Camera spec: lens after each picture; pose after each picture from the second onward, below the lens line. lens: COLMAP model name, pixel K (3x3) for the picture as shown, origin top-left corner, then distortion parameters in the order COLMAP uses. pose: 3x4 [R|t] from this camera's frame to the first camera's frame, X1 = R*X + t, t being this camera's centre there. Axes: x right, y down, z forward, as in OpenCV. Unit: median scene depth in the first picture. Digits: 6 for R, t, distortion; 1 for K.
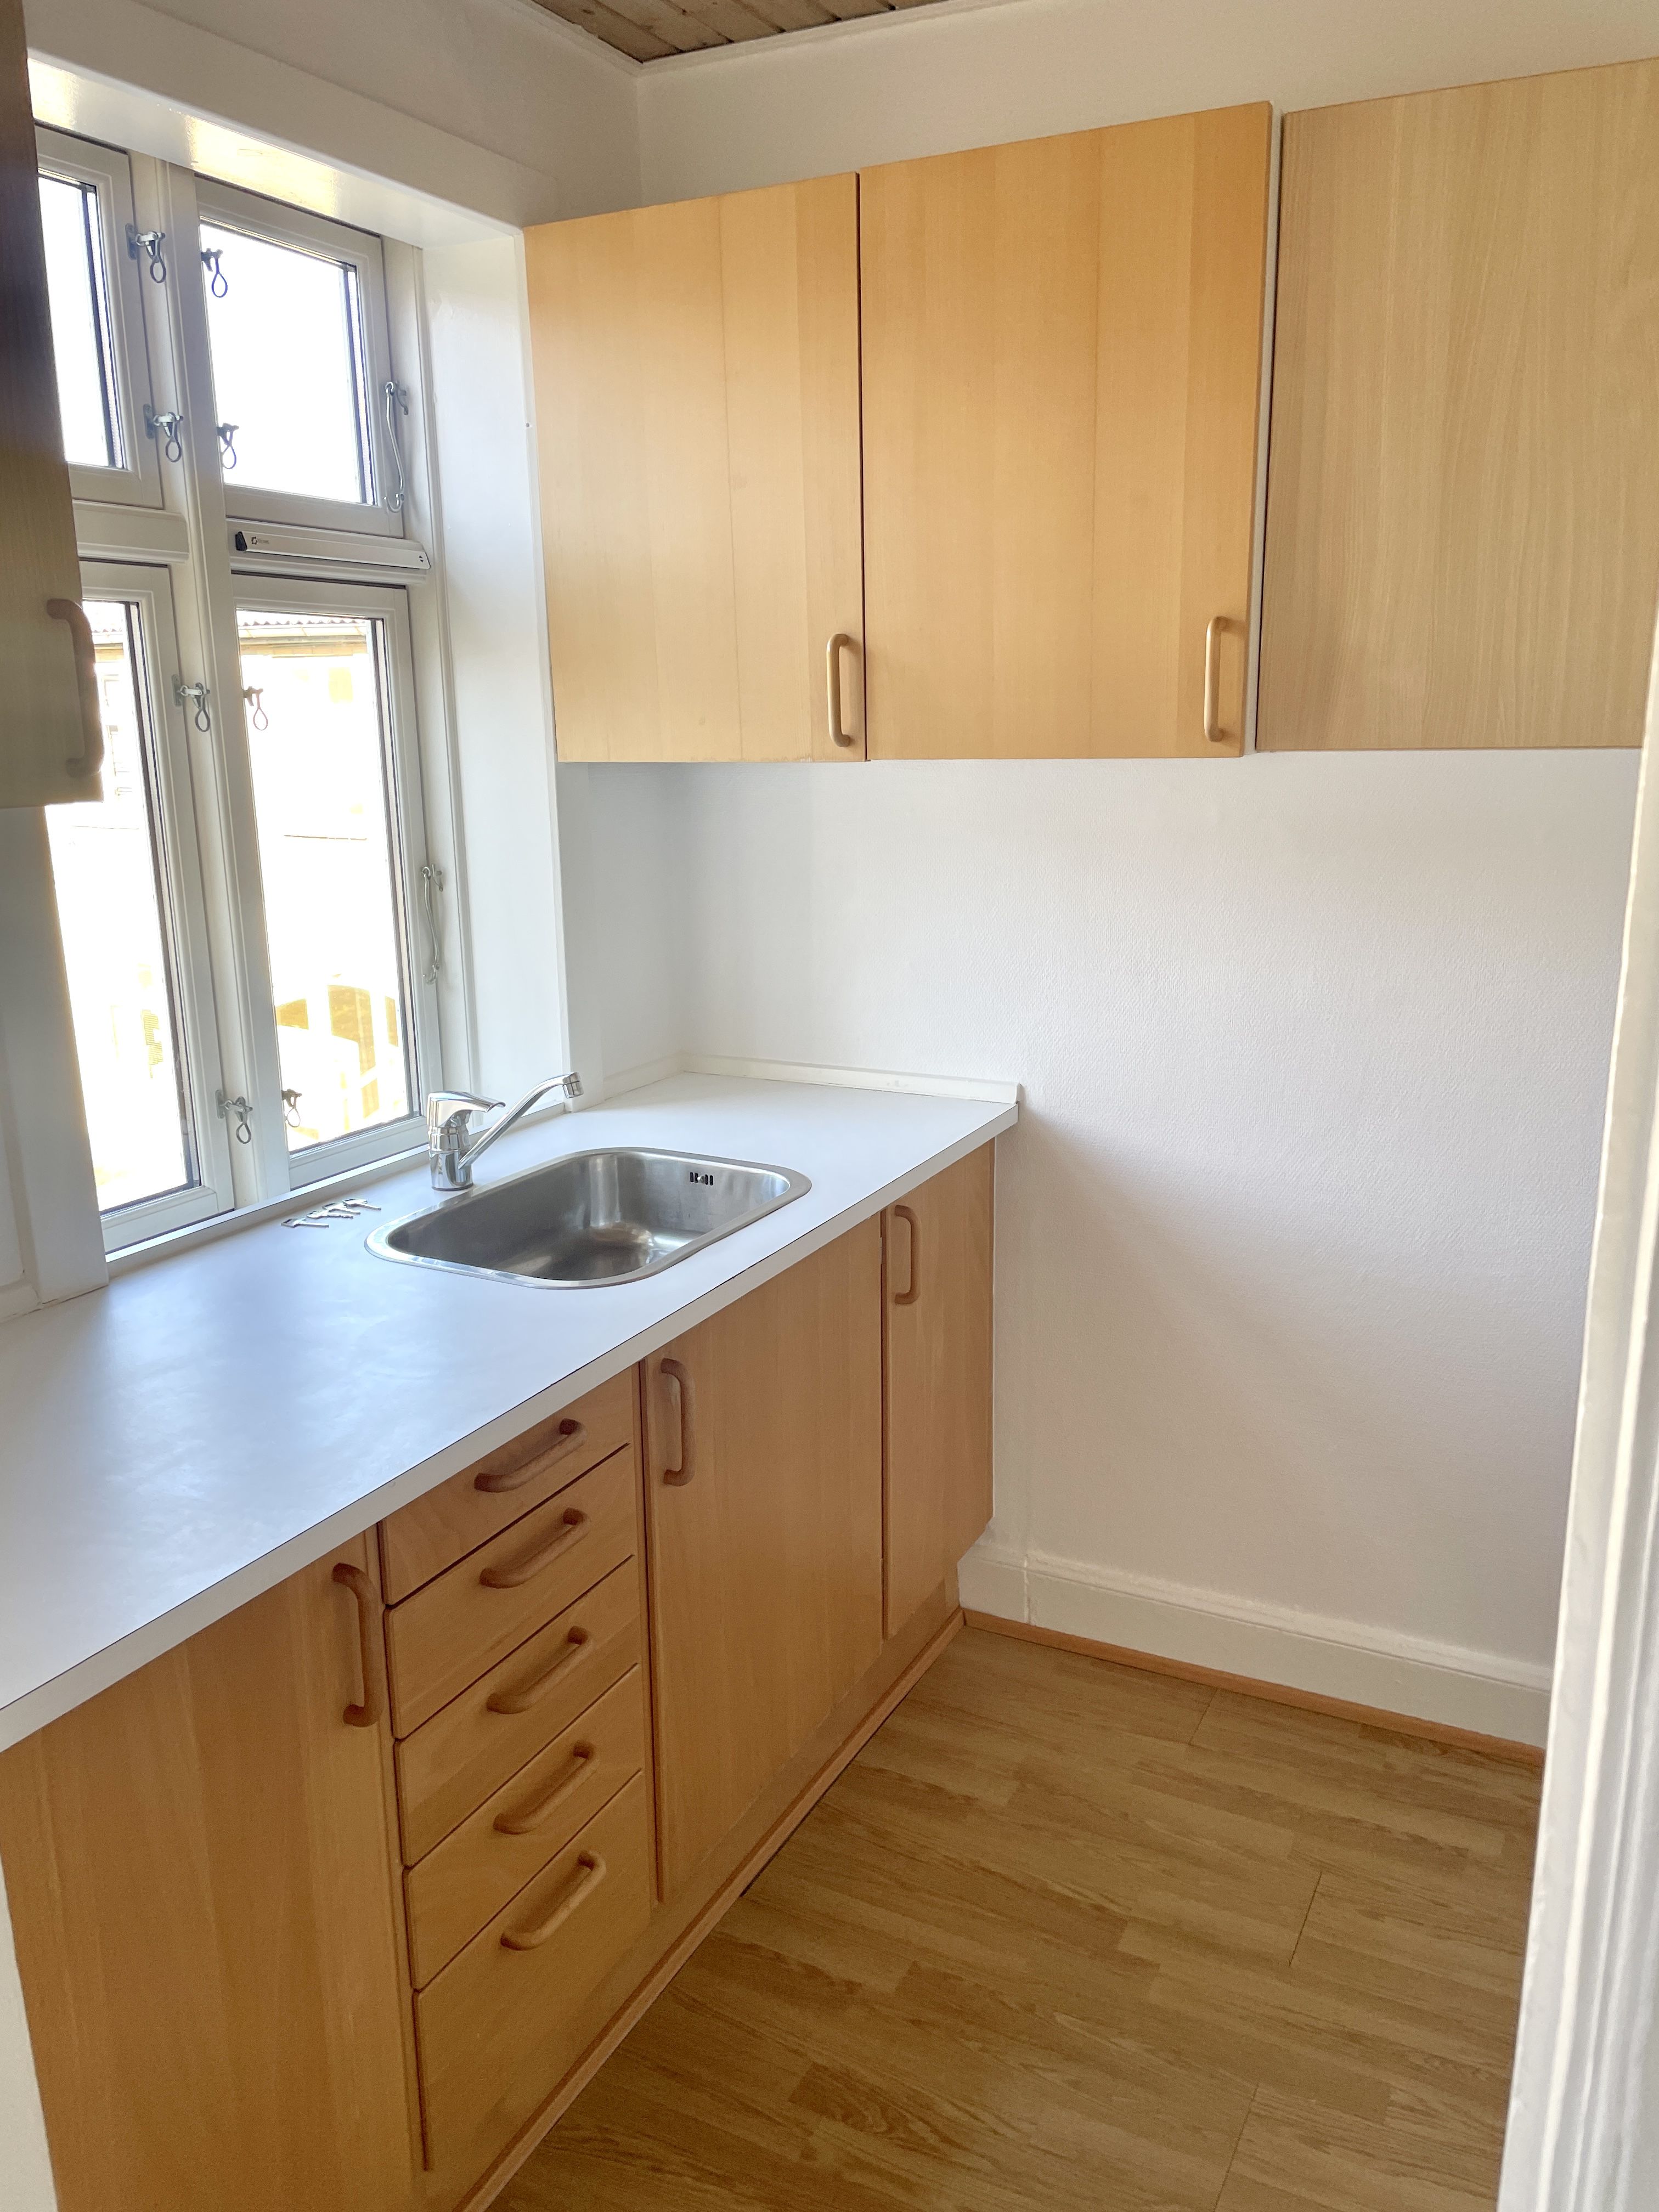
lens RADIAL K [[1647.7, 0, 829.5], [0, 1647.7, 1106.0], [0, 0, 1]] dist [0.057843, -0.093568]
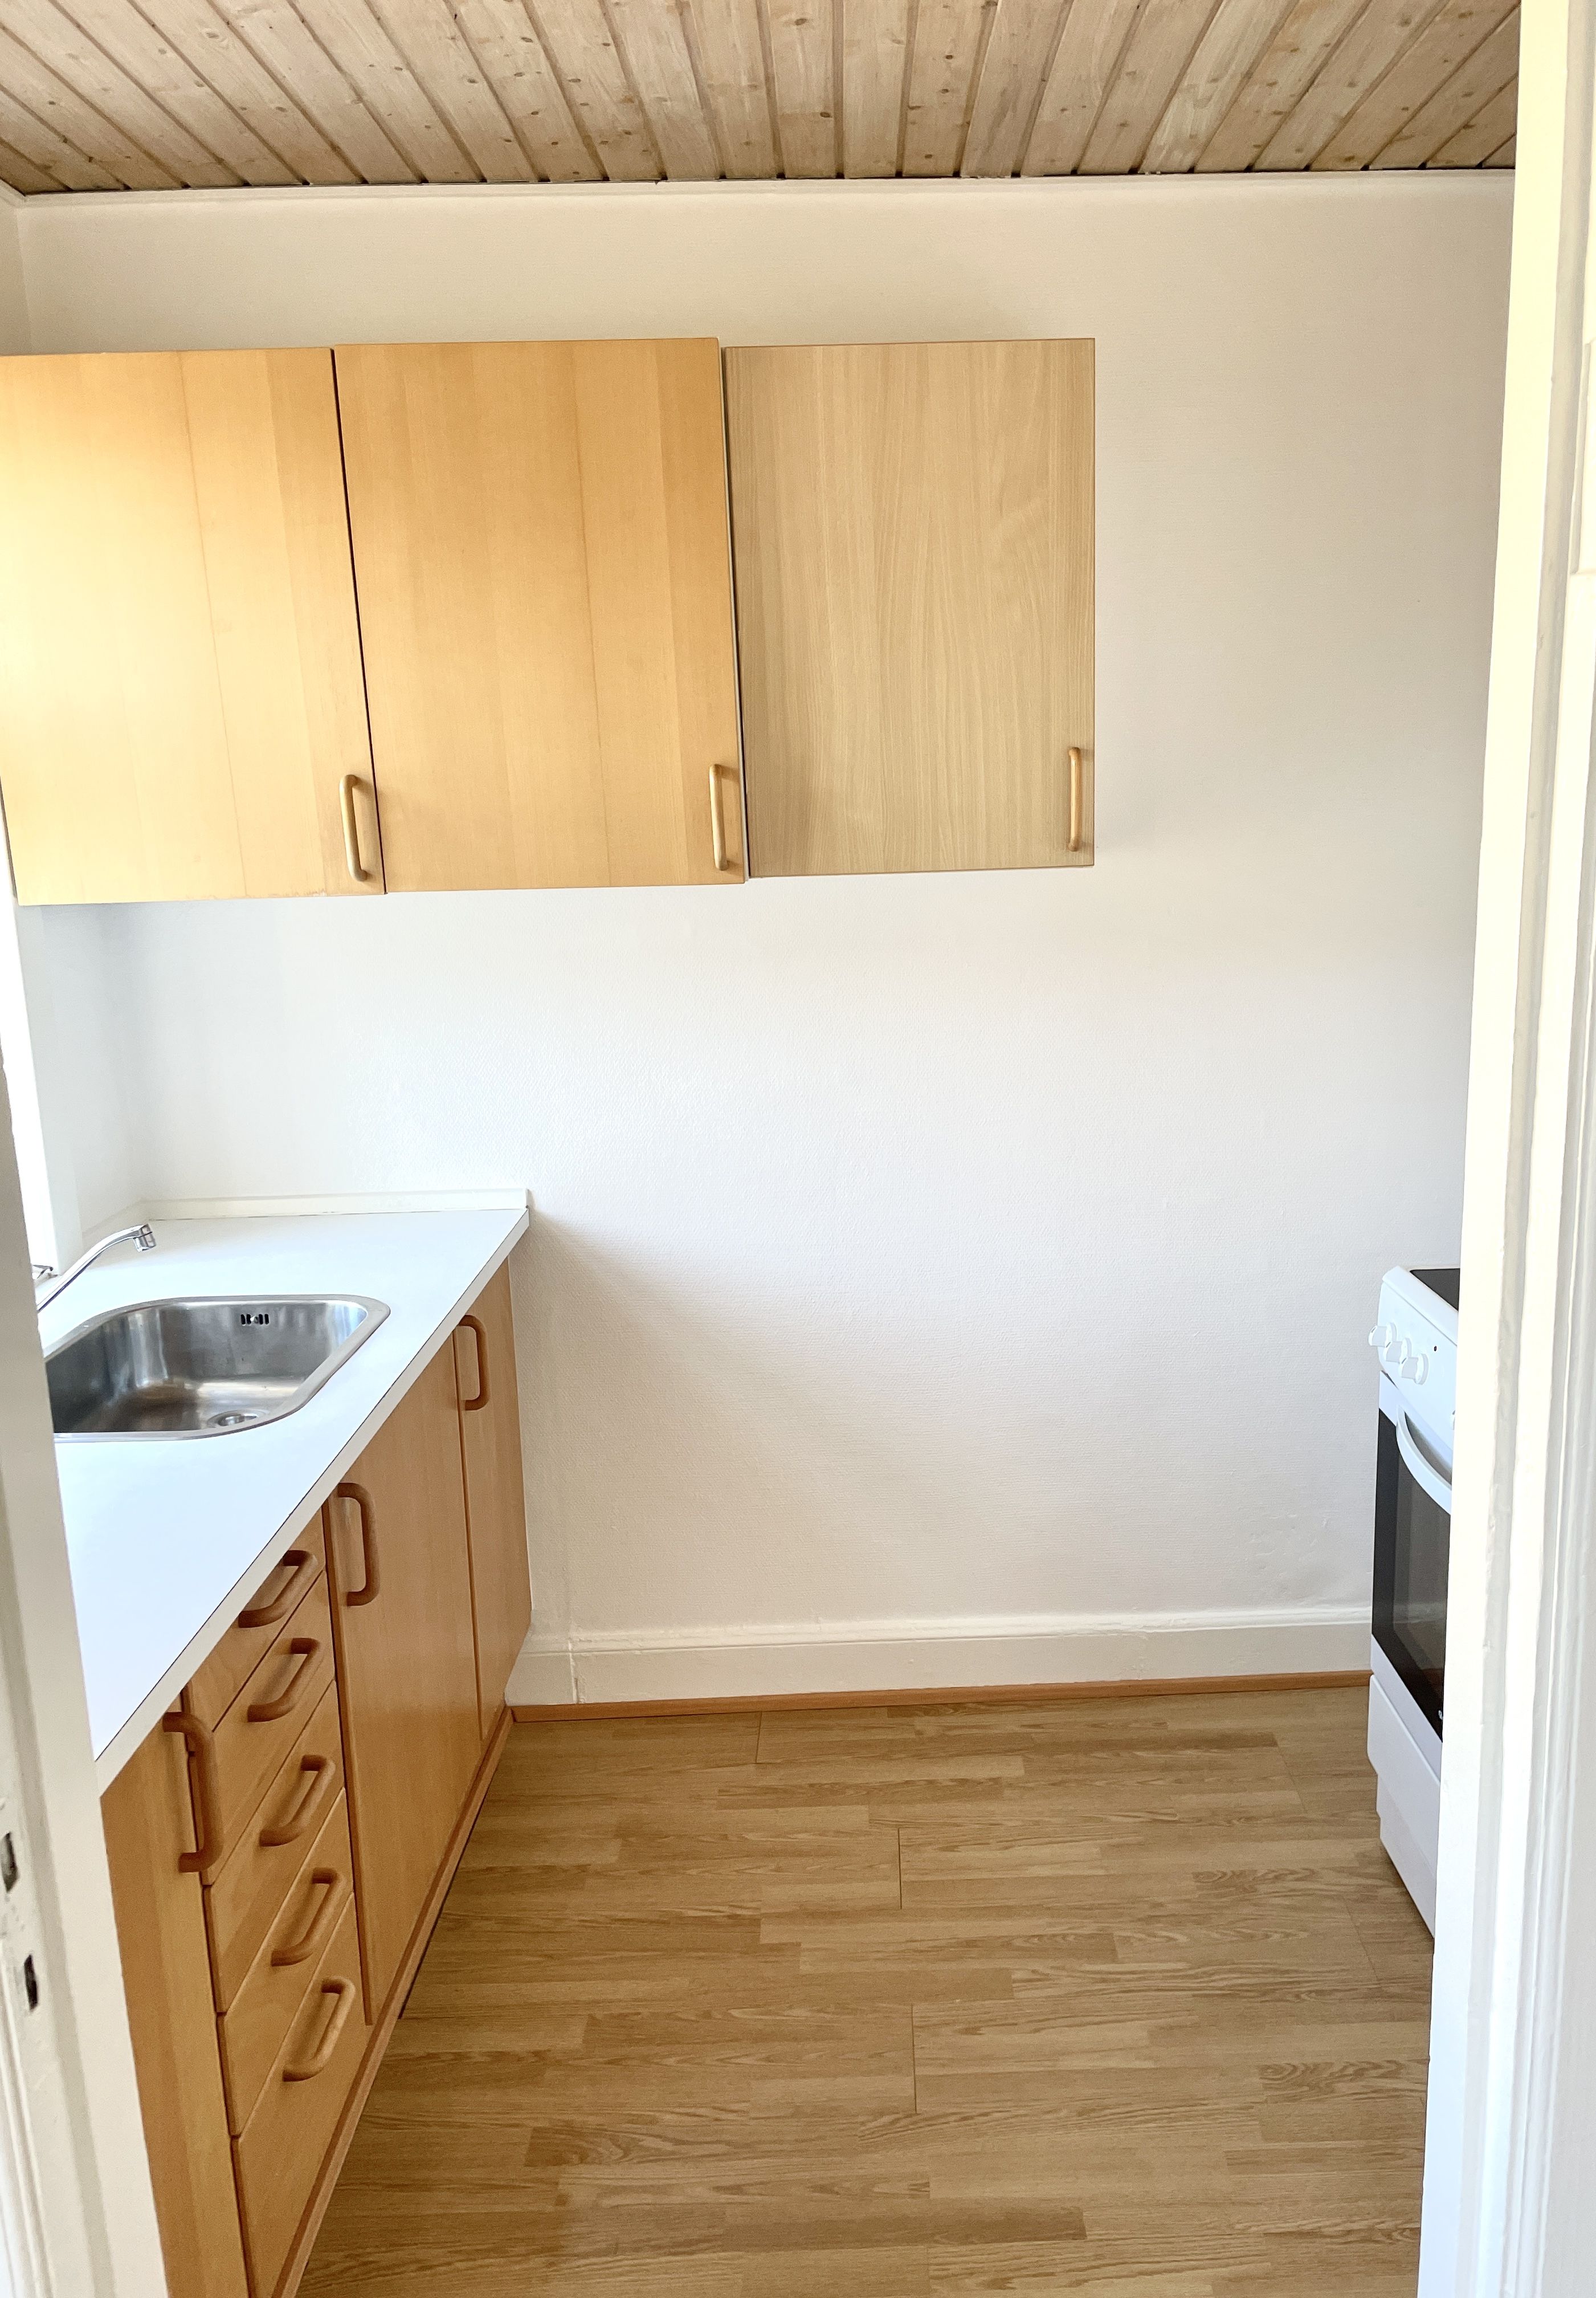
lens RADIAL K [[1716.1, 0, 873.5], [0, 1716.1, 1143.1], [0, 0, 1]] dist [0.054264, -0.112164]
pose [[0.880753, -0.101437, 0.462585, -0.236944], [0.121457, 0.992503, -0.013613, -0.001310], [-0.457736, 0.068173, 0.886471, -0.097809]]
